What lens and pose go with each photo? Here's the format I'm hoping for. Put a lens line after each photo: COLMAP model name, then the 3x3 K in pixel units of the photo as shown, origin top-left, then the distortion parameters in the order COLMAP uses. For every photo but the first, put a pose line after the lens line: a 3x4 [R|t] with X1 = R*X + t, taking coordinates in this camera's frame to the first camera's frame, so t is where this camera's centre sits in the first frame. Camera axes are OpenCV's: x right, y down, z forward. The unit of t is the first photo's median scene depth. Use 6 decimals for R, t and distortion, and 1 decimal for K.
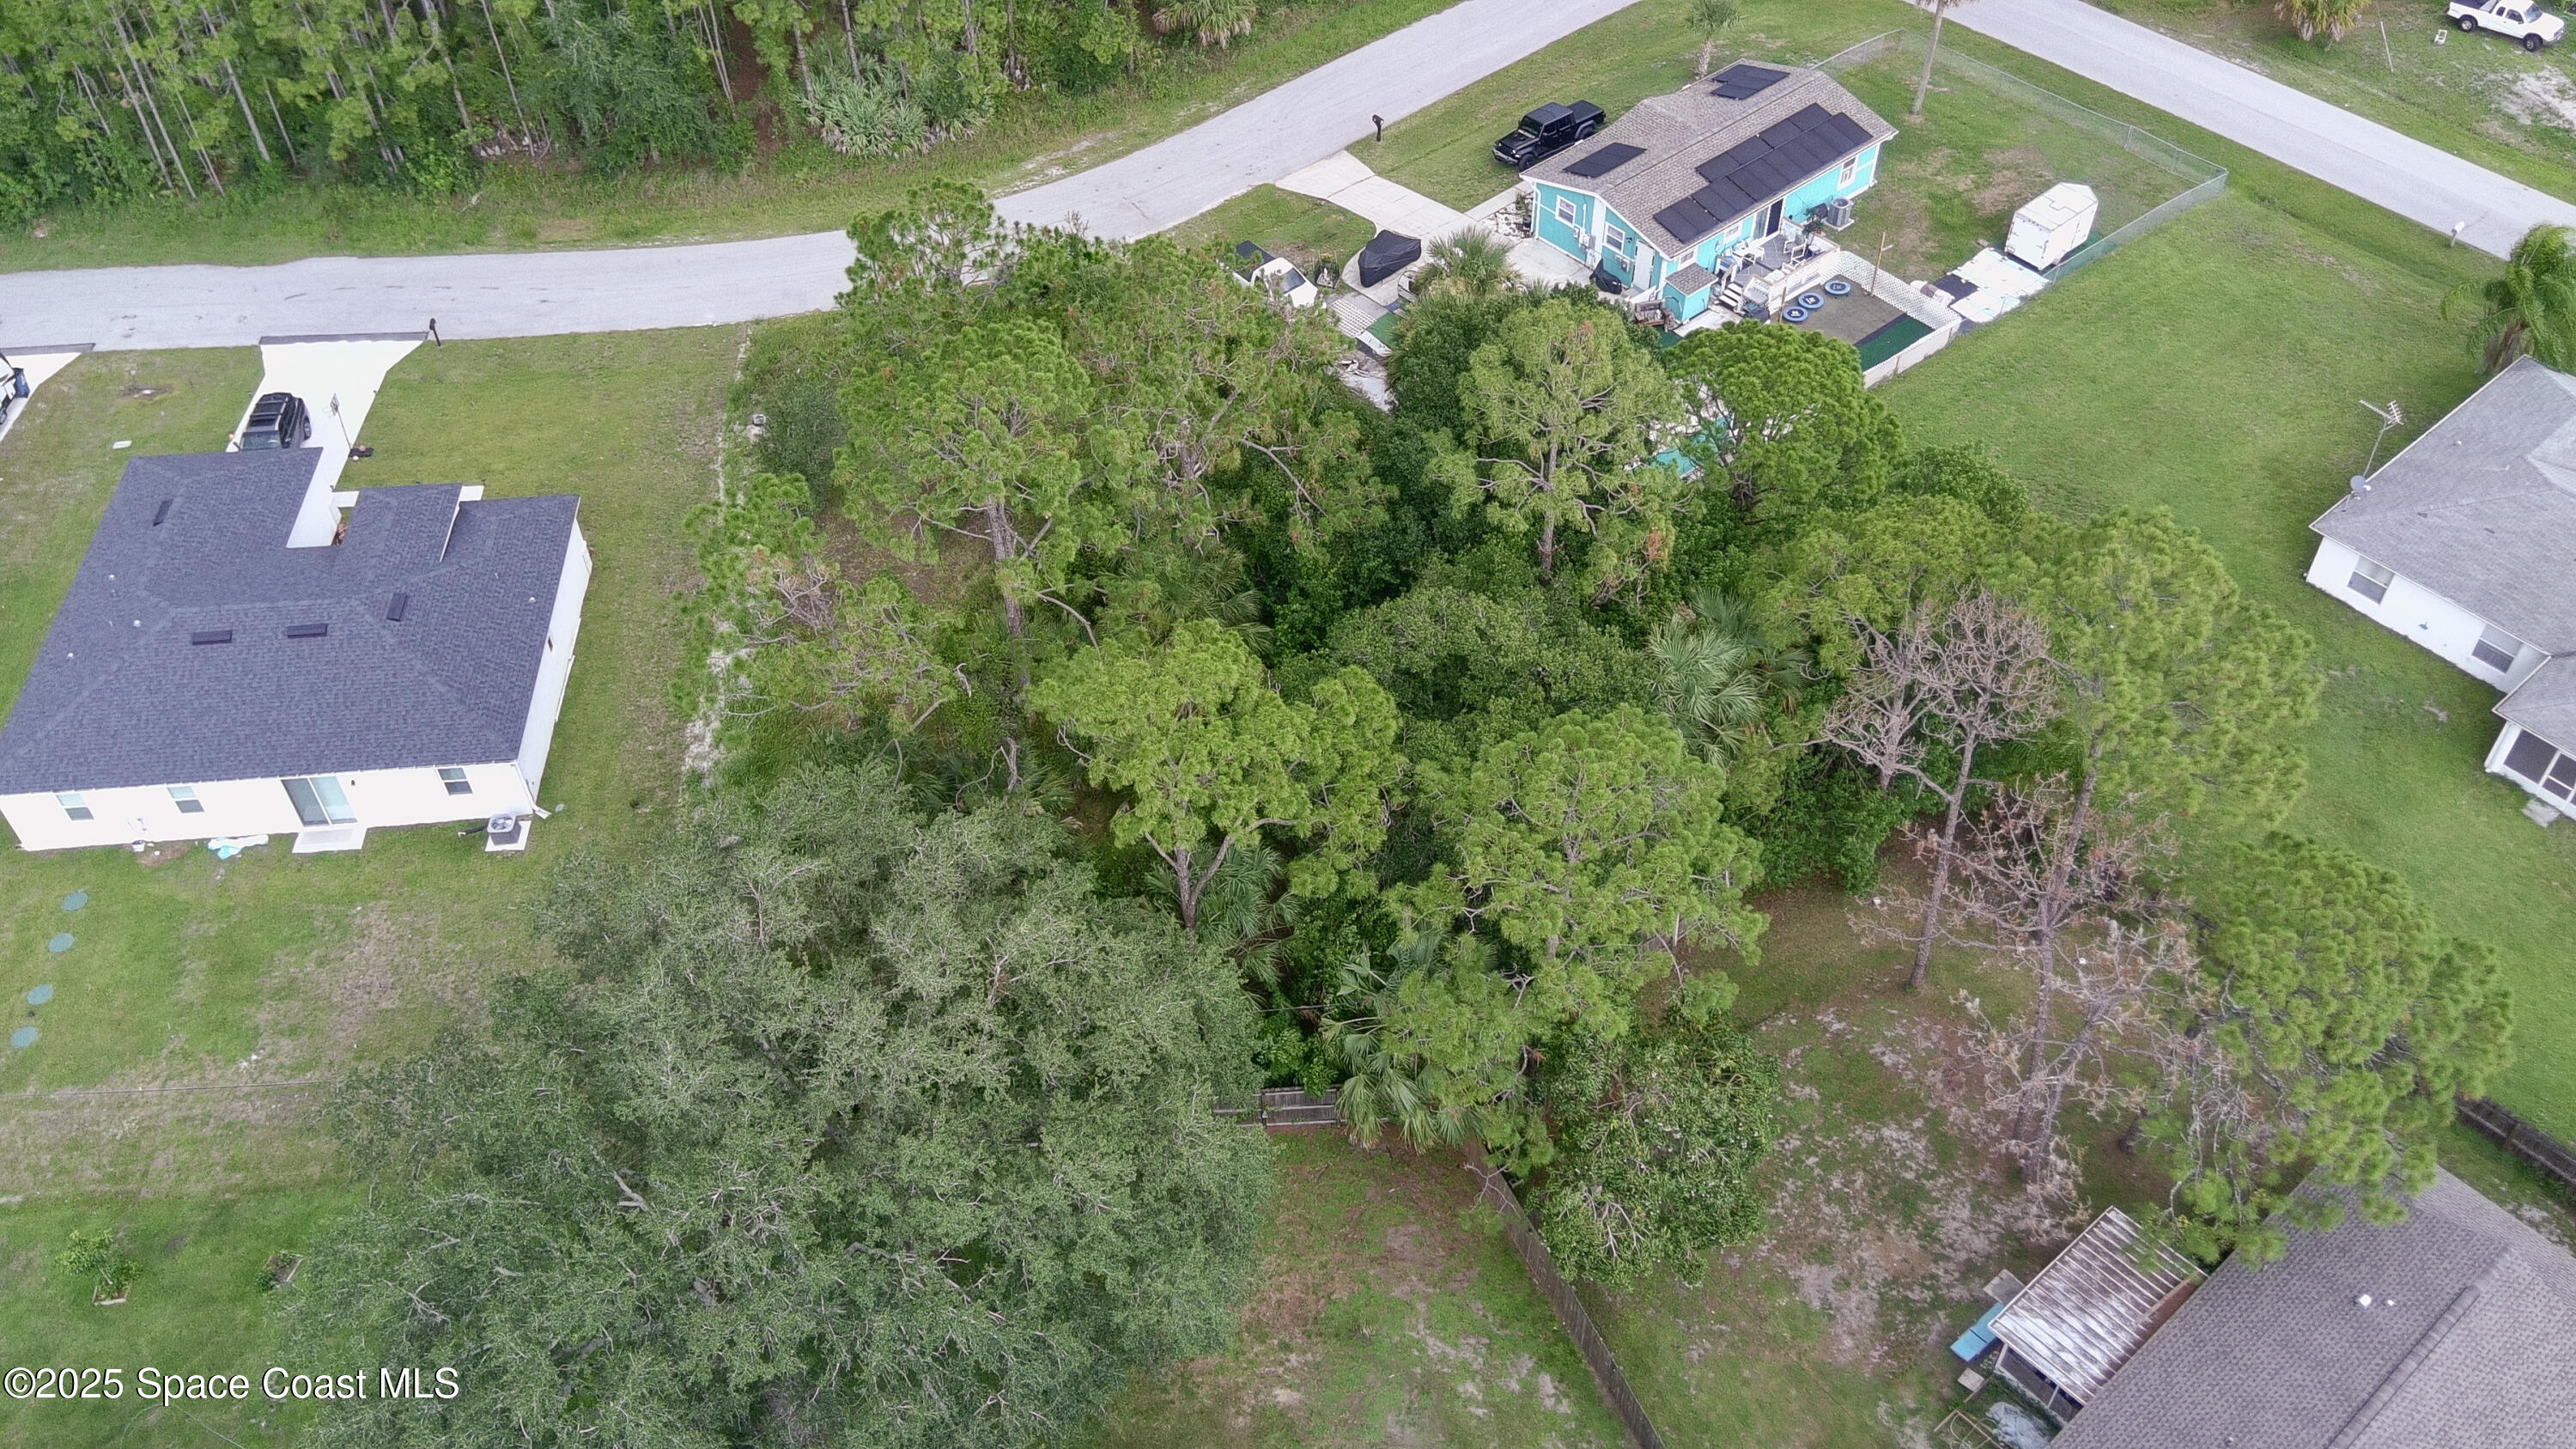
lens RADIAL K [[2115.0, 0, 1278.7], [0, 2115.0, 735.3], [0, 0, 1]] dist [0.126023, -0.215704]
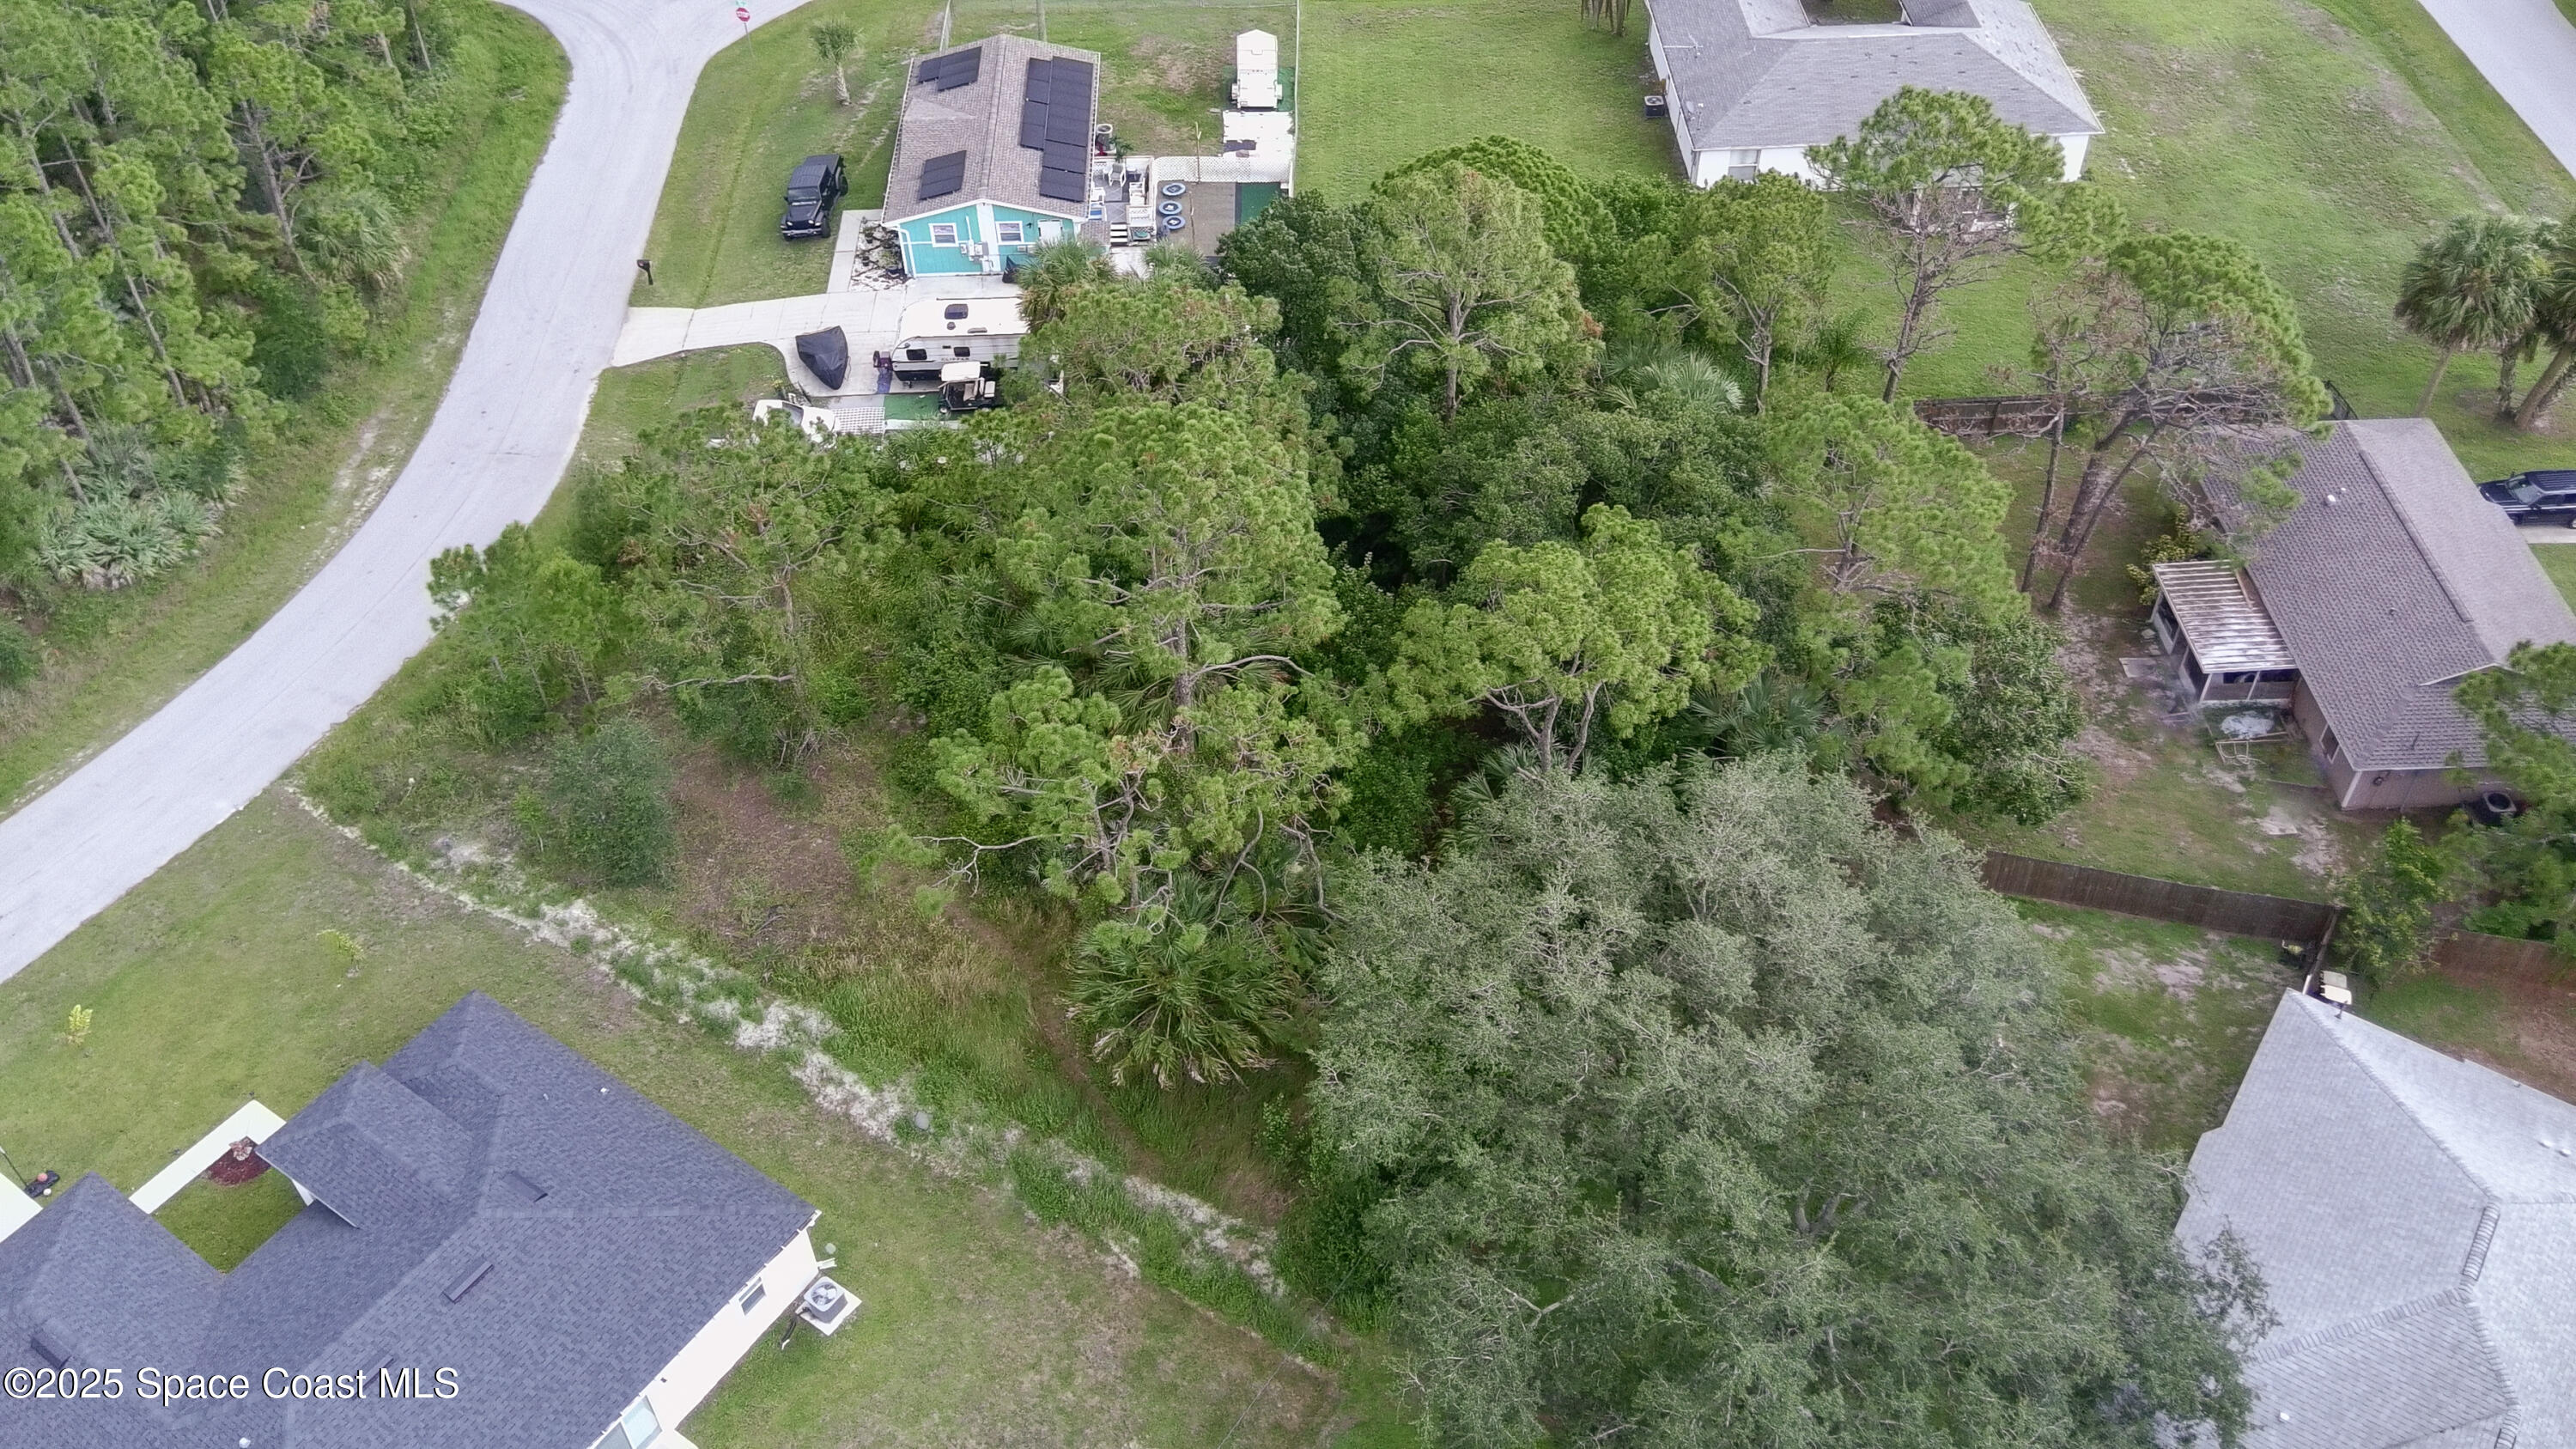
lens RADIAL K [[2165.2, 0, 1288.0], [0, 2165.2, 724.5], [0, 0, 1]] dist [0.051223, -0.003556]
pose [[0.629015, -0.539720, 0.559502, -0.456247], [0.563535, 0.812346, 0.150075, -0.122177], [-0.535508, 0.220899, 0.815128, 0.139109]]
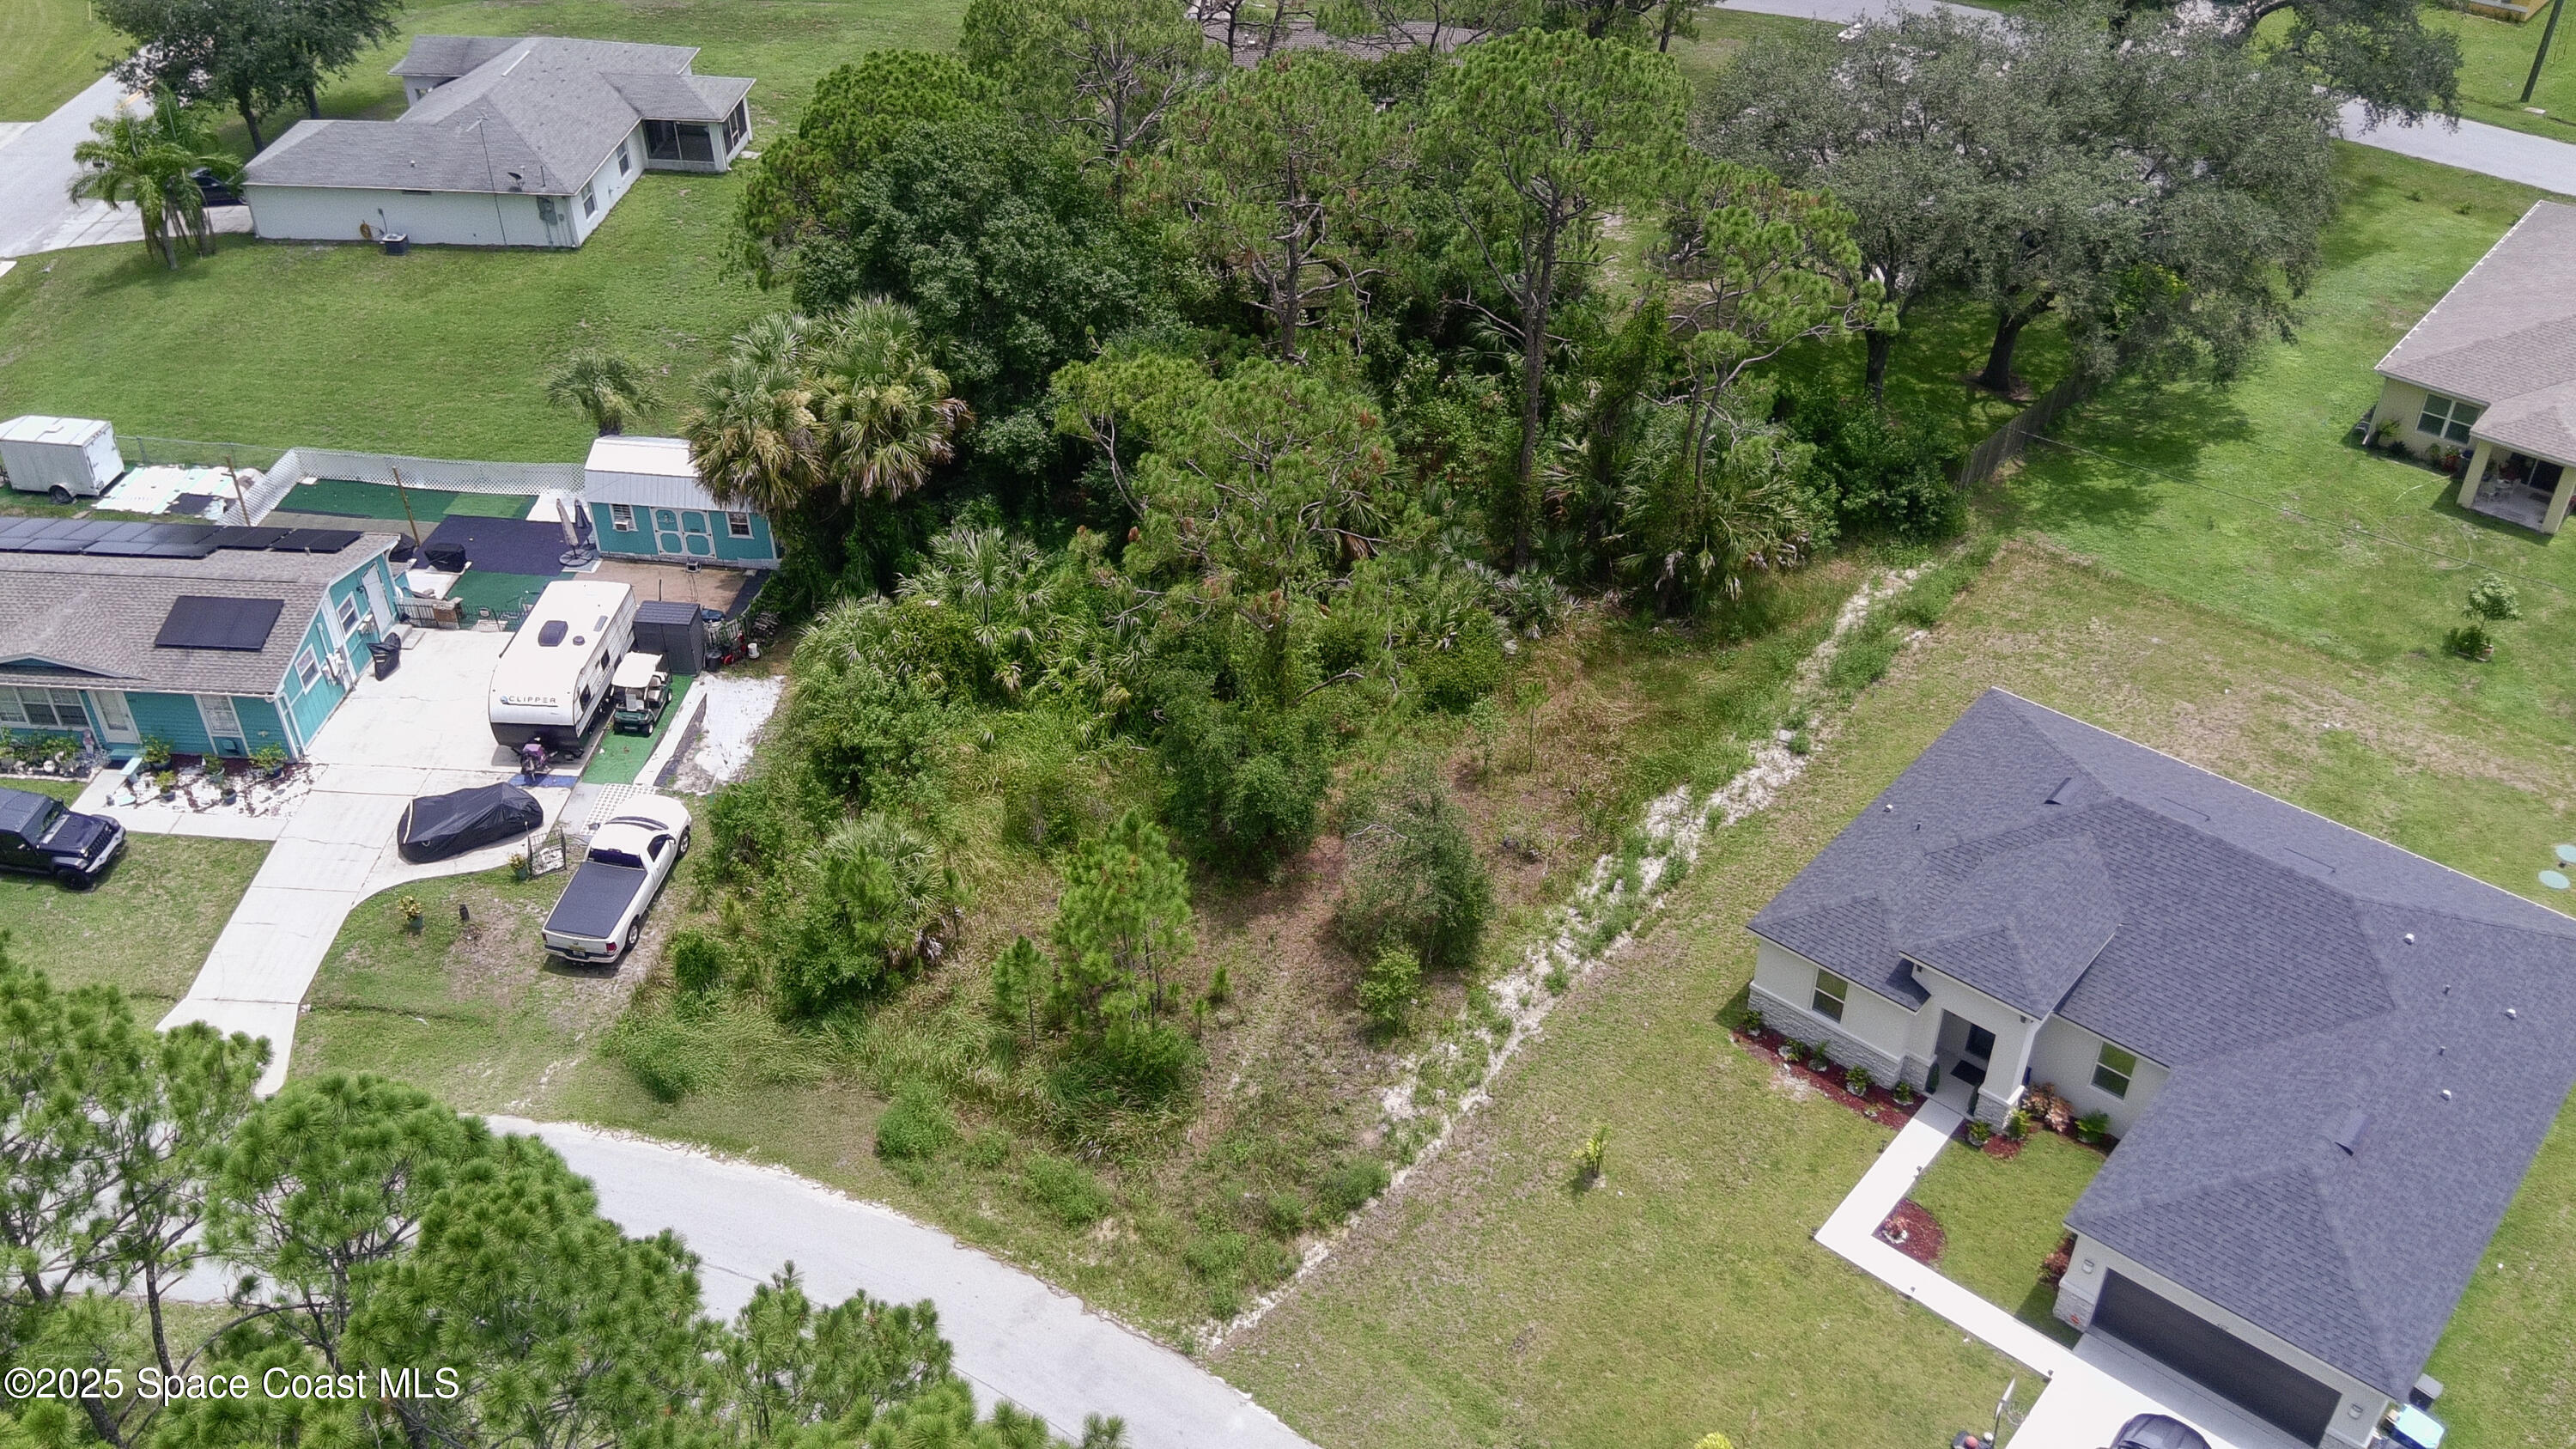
lens RADIAL K [[2115.0, 0, 1278.7], [0, 2115.0, 735.3], [0, 0, 1]] dist [0.126023, -0.215704]
pose [[-0.707345, -0.404368, 0.579784, -0.501769], [0.518961, 0.259823, 0.814353, -0.645365], [-0.479940, 0.876914, 0.026067, 0.852243]]
